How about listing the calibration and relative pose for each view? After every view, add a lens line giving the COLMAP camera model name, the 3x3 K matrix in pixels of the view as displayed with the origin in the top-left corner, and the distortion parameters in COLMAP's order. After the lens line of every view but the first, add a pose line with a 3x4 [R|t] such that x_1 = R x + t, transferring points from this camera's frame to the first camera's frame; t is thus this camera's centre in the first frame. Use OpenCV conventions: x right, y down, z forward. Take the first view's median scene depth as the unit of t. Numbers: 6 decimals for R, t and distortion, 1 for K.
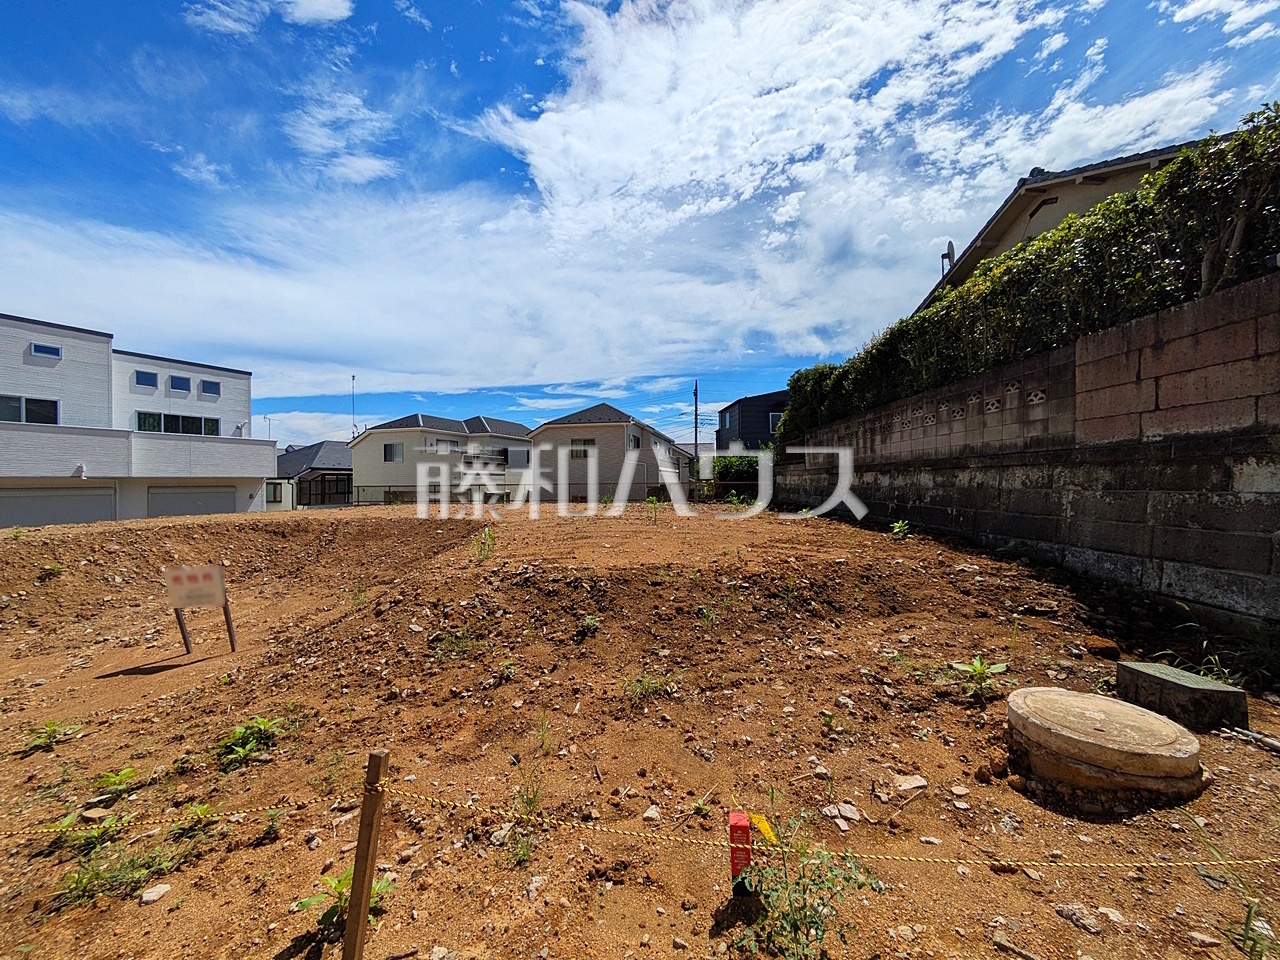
lens RADIAL K [[523.6, 0, 630.4], [0, 523.6, 463.0], [0, 0, 1]] dist [0.005148, -0.000557]
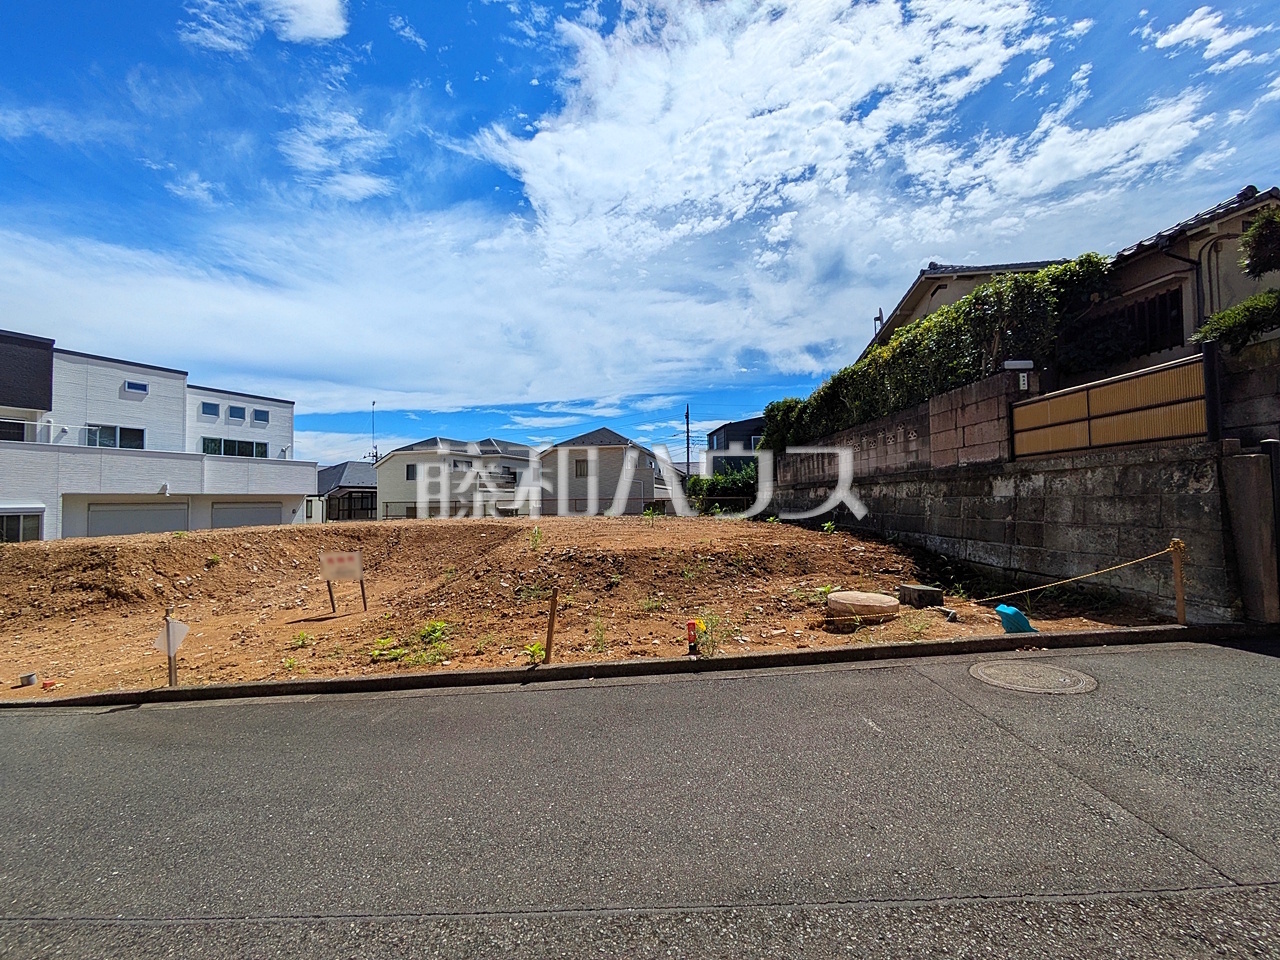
lens RADIAL K [[523.6, 0, 634.8], [0, 523.6, 477.3], [0, 0, 1]] dist [0.005148, -0.000557]
pose [[0.999835, -0.002453, 0.017981, -0.012769], [0.002576, 0.999974, -0.006789, 0.000217], [-0.017964, 0.006834, 0.999815, -0.181791]]
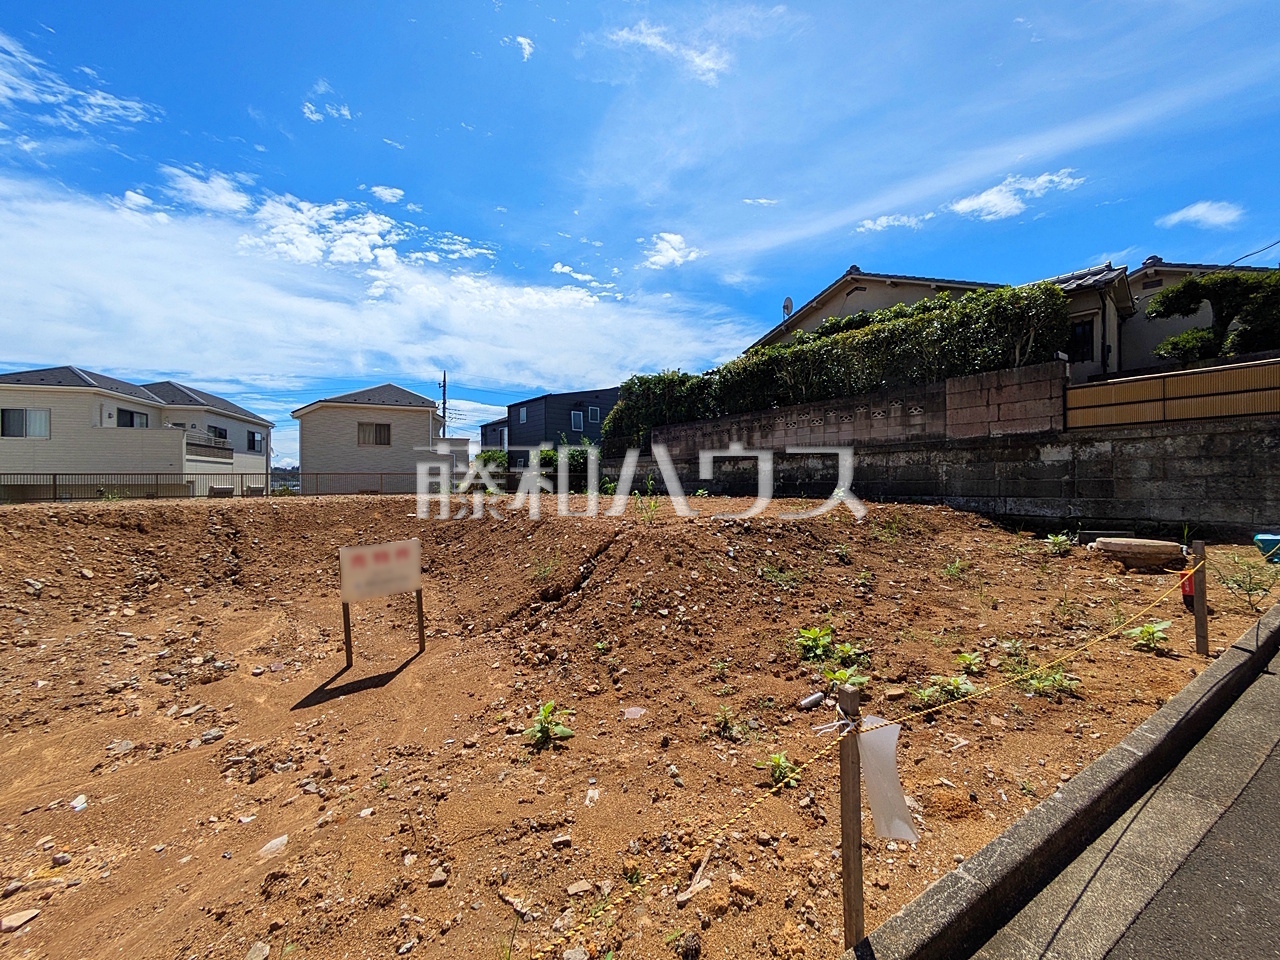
lens RADIAL K [[523.6, 0, 647.7], [0, 523.6, 474.7], [0, 0, 1]] dist [0.005148, -0.000557]
pose [[0.799308, 0.012205, 0.600798, -0.364588], [-0.020912, 0.999753, 0.007512, 0.033756], [-0.600558, -0.018568, 0.799366, 0.070201]]
